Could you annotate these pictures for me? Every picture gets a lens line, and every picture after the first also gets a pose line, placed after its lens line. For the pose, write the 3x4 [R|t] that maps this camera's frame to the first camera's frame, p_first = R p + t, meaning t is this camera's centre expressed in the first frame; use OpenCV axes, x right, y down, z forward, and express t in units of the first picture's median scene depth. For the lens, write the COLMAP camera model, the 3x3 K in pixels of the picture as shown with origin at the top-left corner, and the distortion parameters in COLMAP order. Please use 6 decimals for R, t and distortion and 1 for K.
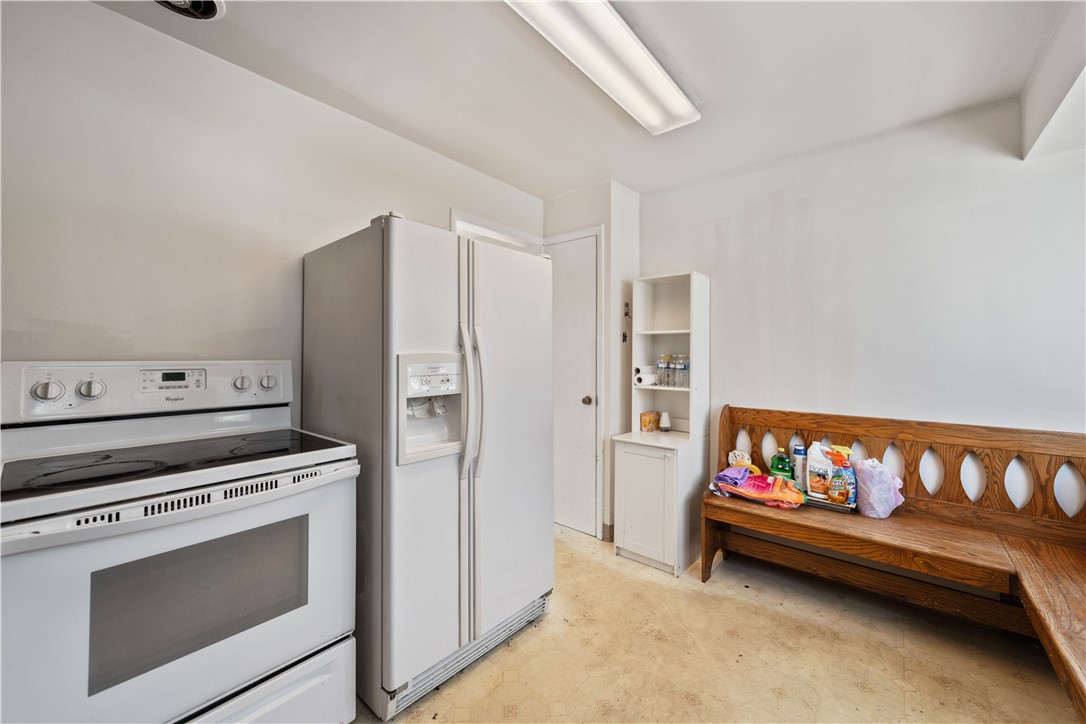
lens RADIAL K [[418.2, 0, 542.8], [0, 418.2, 347.0], [0, 0, 1]] dist [-0.000530, -0.000135]
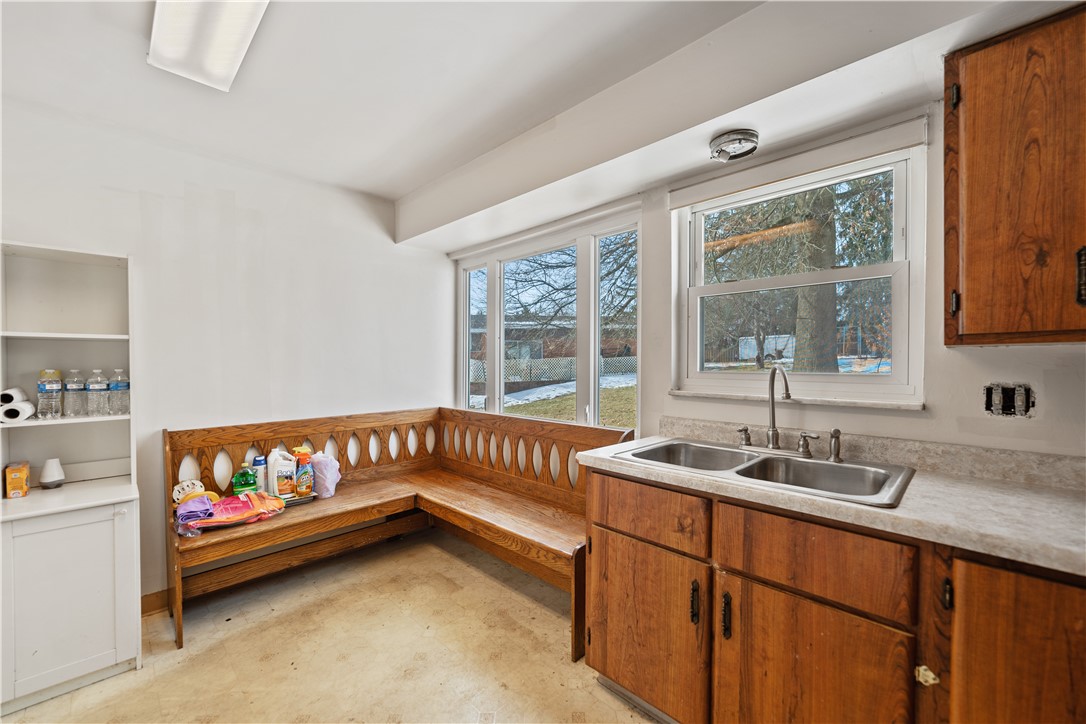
lens RADIAL K [[439.6, 0, 538.6], [0, 439.6, 373.2], [0, 0, 1]] dist [-0.000560, -0.000086]
pose [[0.087255, -0.032783, 0.995646, -0.417536], [-0.012557, 0.999343, 0.034005, -0.011863], [-0.996107, -0.015469, 0.086786, 0.256010]]
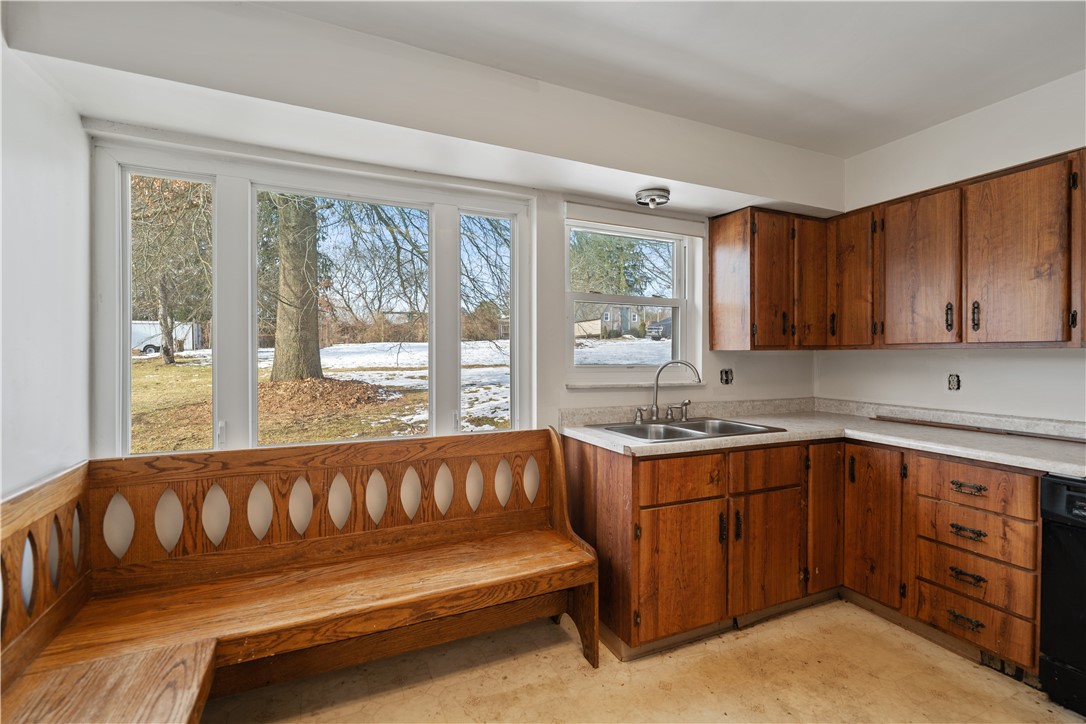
lens RADIAL K [[500.0, 0, 547.5], [0, 500.0, 359.7], [0, 0, 1]] dist [-0.002439, -0.000119]
pose [[-0.912225, -0.012897, 0.409486, 0.125832], [-0.014760, 0.999890, -0.001390, -0.001345], [-0.409423, -0.007312, -0.912315, 1.153683]]
